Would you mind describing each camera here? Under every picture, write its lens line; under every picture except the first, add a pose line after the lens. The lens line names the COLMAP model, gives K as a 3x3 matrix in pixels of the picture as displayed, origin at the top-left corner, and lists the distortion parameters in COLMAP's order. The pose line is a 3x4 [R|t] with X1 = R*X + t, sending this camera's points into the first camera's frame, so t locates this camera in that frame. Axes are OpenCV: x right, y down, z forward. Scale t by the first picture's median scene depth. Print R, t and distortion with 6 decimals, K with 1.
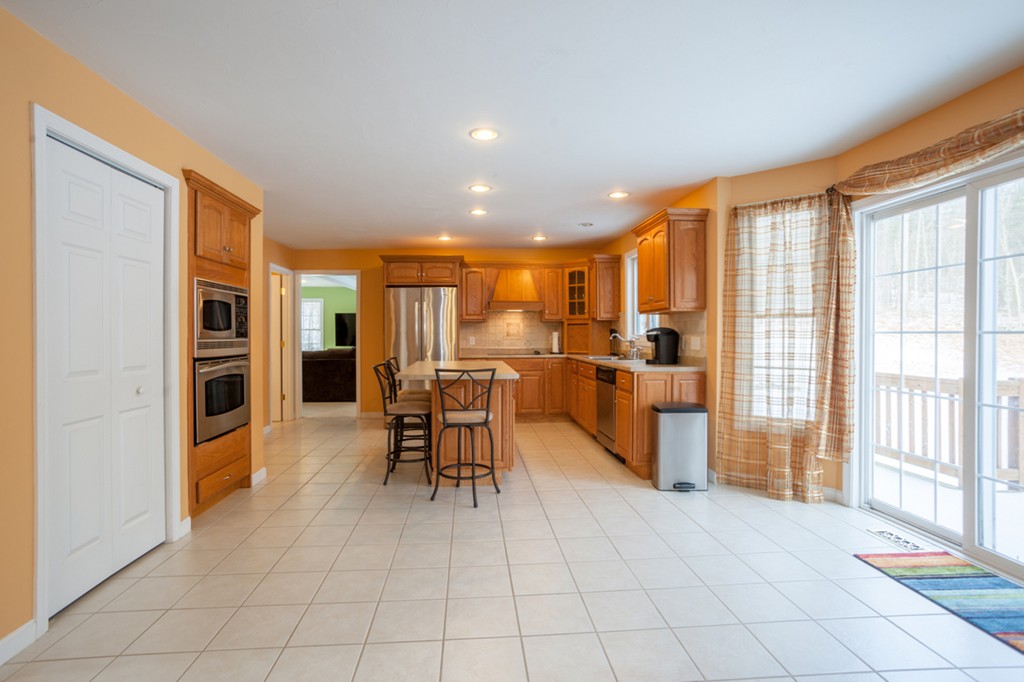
lens RADIAL K [[496.0, 0, 505.8], [0, 496.0, 335.5], [0, 0, 1]] dist [-0.009297, 0.008725]
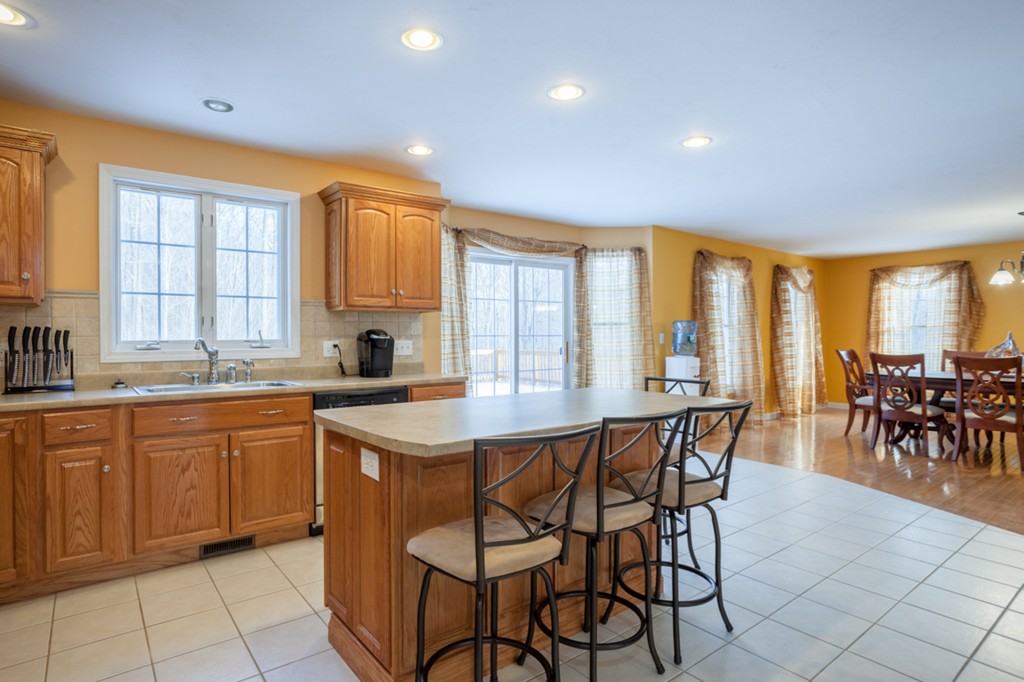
lens RADIAL K [[547.5, 0, 515.5], [0, 547.5, 344.2], [0, 0, 1]] dist [-0.017352, 0.006017]
pose [[-0.546562, -0.007082, 0.837389, -0.370265], [0.007370, 0.999885, 0.013267, -0.001587], [-0.837386, 0.013423, -0.546447, 0.914913]]
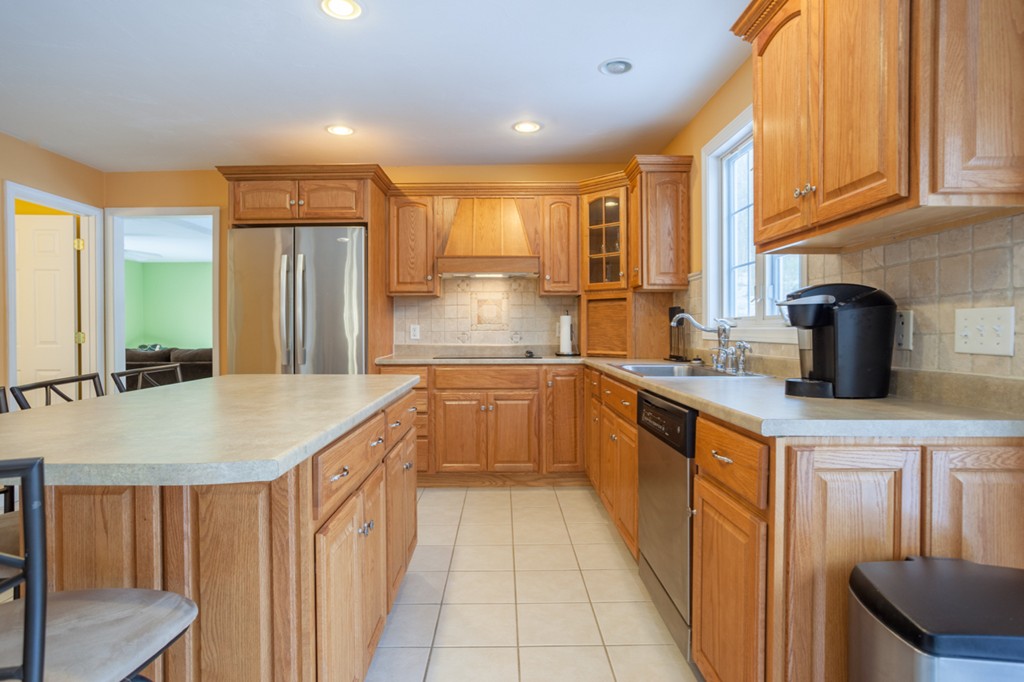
lens RADIAL K [[547.5, 0, 503.7], [0, 547.5, 334.4], [0, 0, 1]] dist [-0.017352, 0.006017]
pose [[0.997069, 0.000889, -0.076499, 0.086981], [-0.000428, 0.999982, 0.006049, 0.010909], [0.076503, -0.005999, 0.997051, 0.443973]]
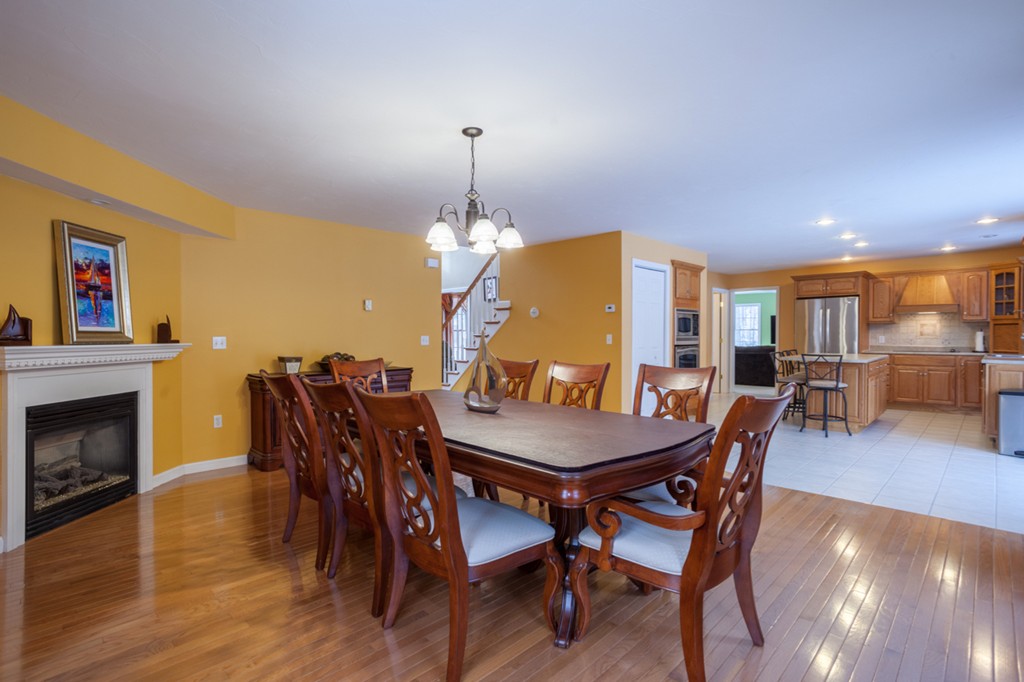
lens RADIAL K [[496.0, 0, 502.2], [0, 496.0, 344.3], [0, 0, 1]] dist [-0.009297, 0.008725]
pose [[0.653980, 0.016086, -0.756341, 0.257390], [-0.001316, 0.999797, 0.020125, -0.000282], [0.756511, -0.012166, 0.653868, -0.492540]]
